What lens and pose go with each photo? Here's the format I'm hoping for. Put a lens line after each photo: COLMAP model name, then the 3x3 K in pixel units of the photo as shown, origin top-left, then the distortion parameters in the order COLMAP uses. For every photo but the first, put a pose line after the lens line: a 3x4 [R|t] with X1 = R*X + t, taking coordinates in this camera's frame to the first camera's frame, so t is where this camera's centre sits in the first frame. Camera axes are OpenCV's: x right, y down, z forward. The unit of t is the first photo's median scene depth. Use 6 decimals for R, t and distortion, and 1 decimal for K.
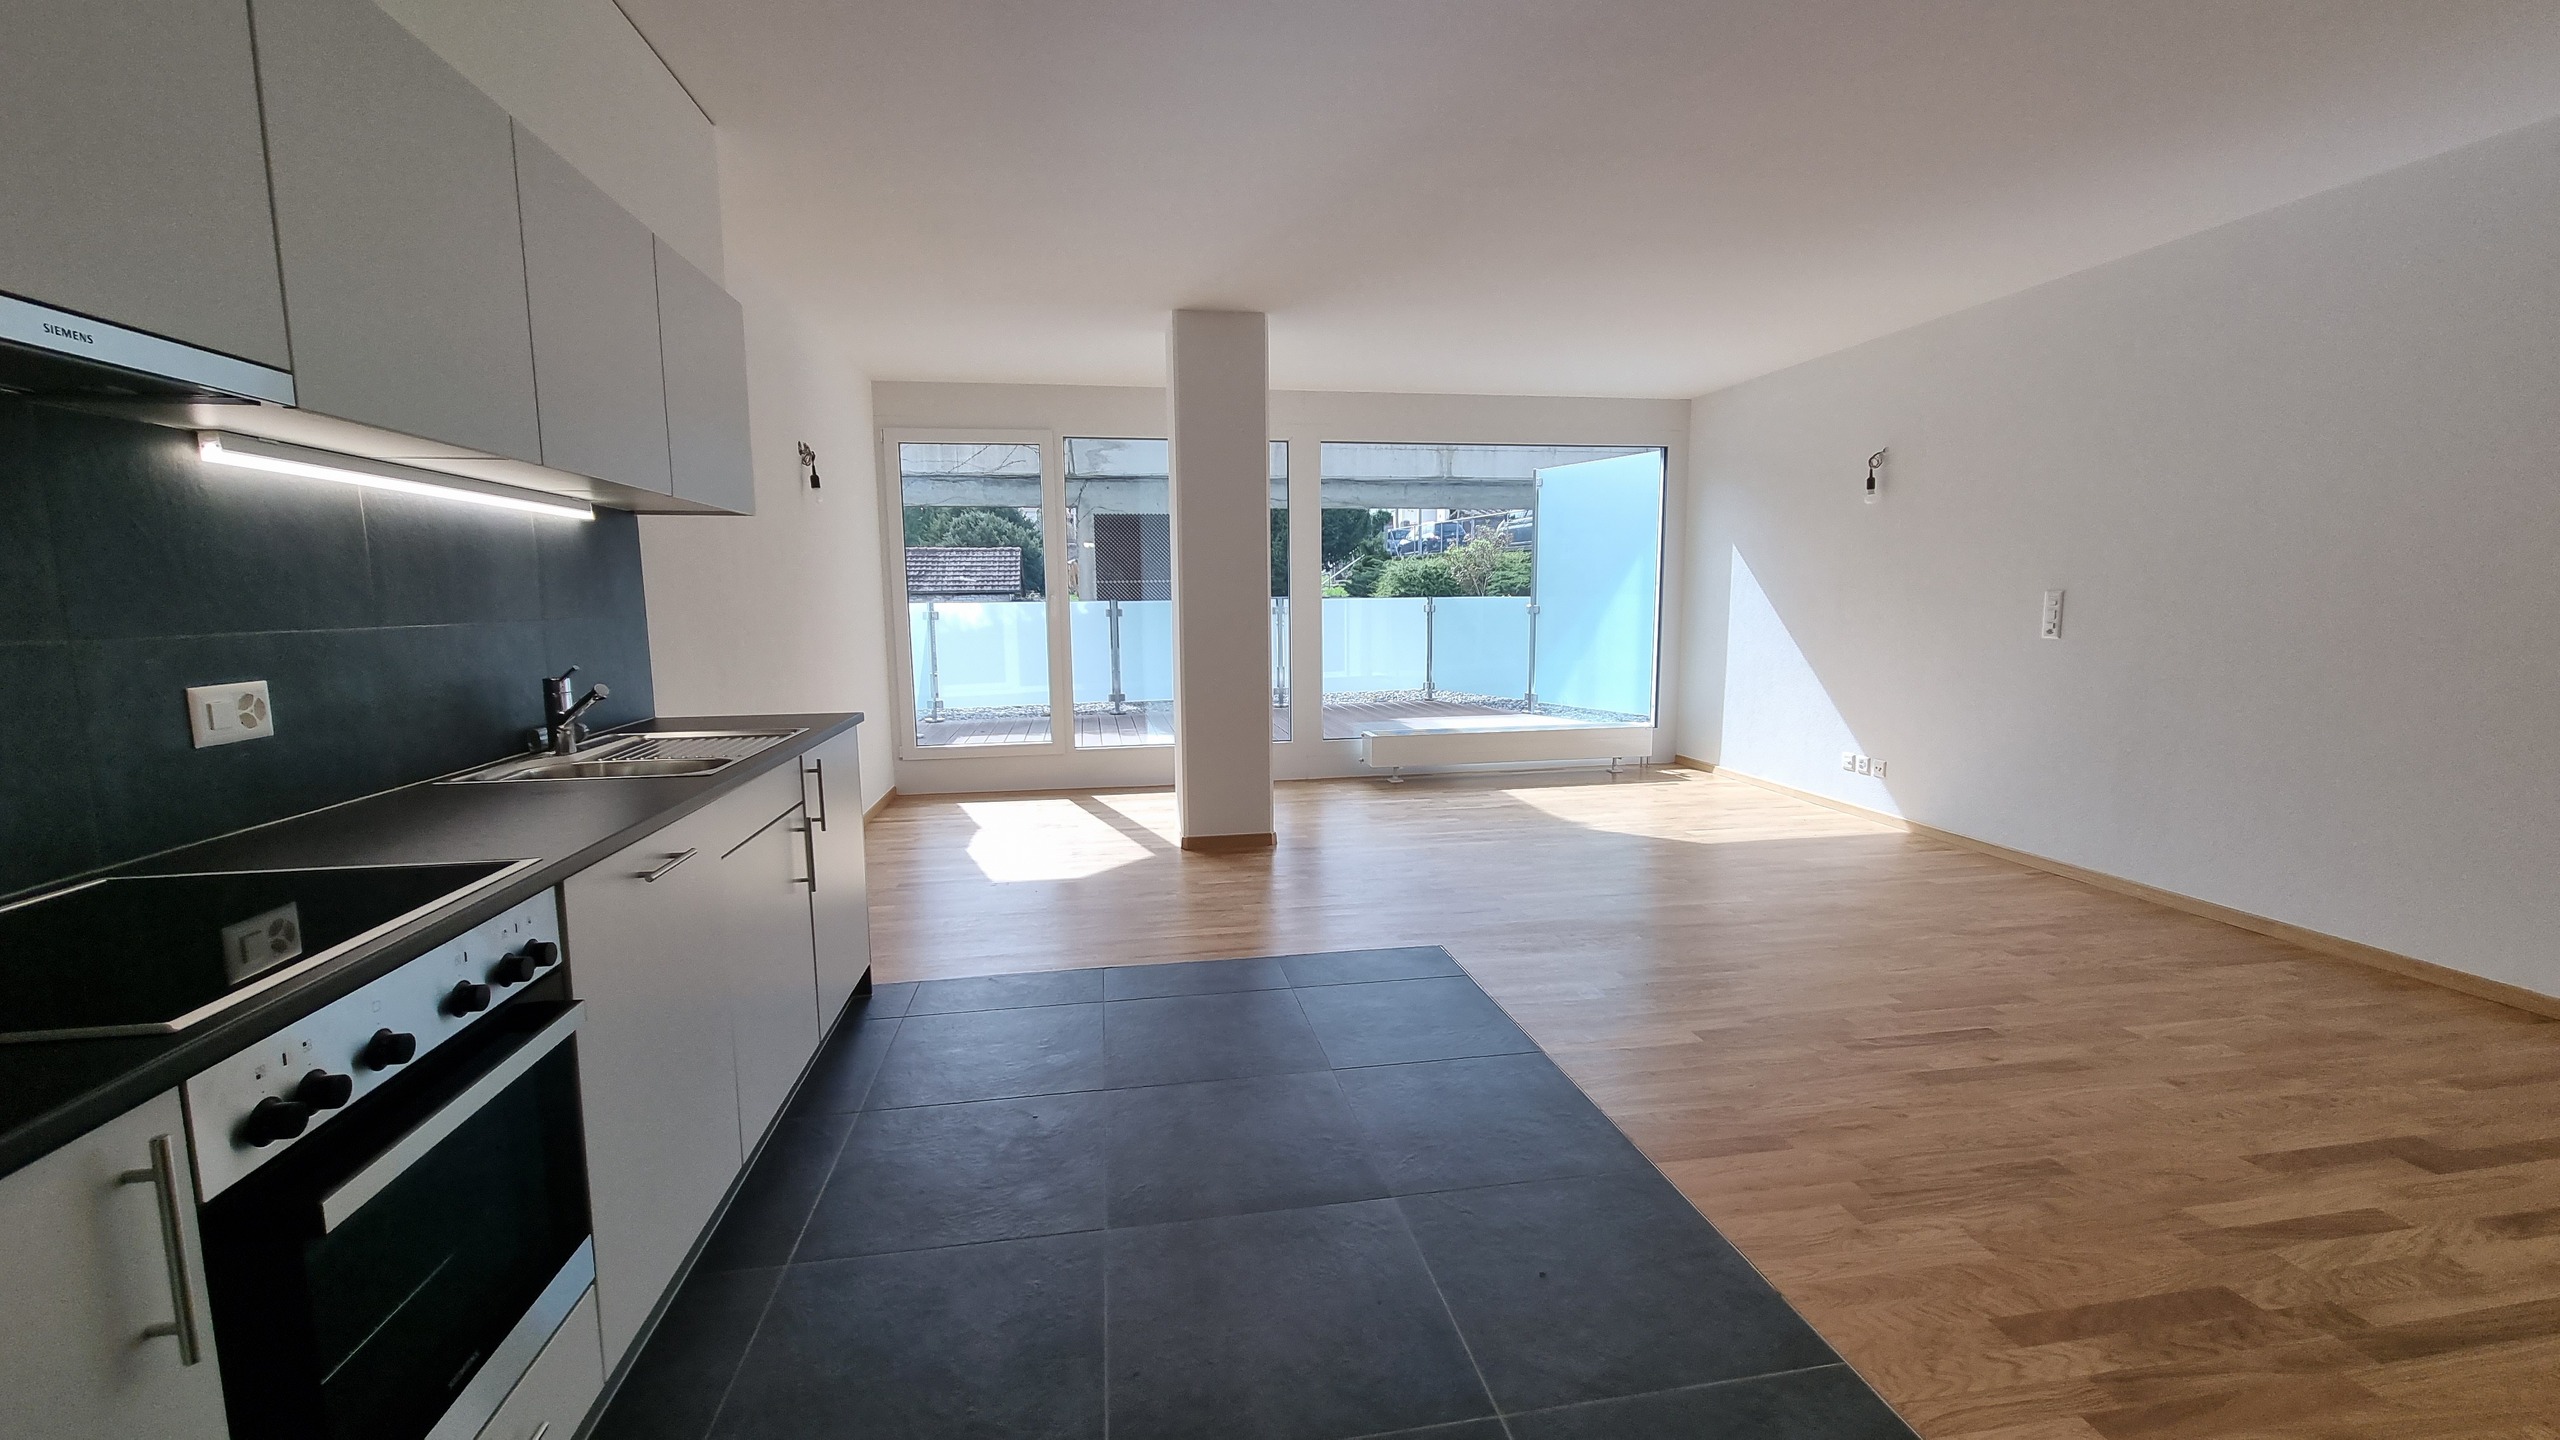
lens RADIAL K [[1041.6, 0, 1280.0], [0, 1041.6, 720.0], [0, 0, 1]] dist [0.001116, 0.000037]
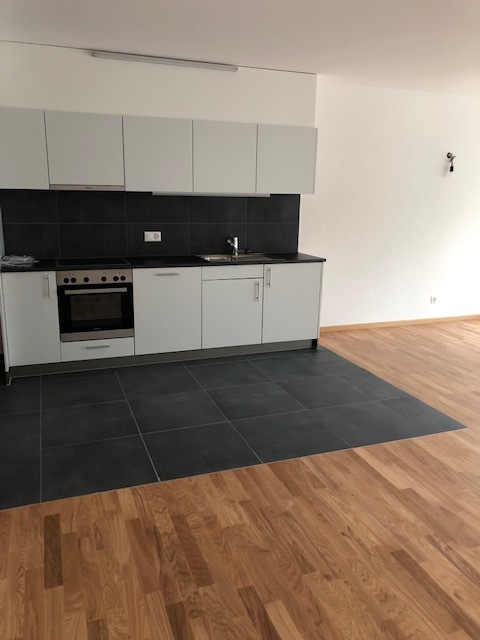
lens RADIAL K [[515.8, 0, 240.0], [0, 515.8, 320.0], [0, 0, 1]] dist [-0.000654, -0.000448]
pose [[0.183824, 0.247322, -0.951336, 1.795342], [-0.133128, 0.965176, 0.225195, -0.243813], [0.973902, 0.085253, 0.210348, 0.770405]]
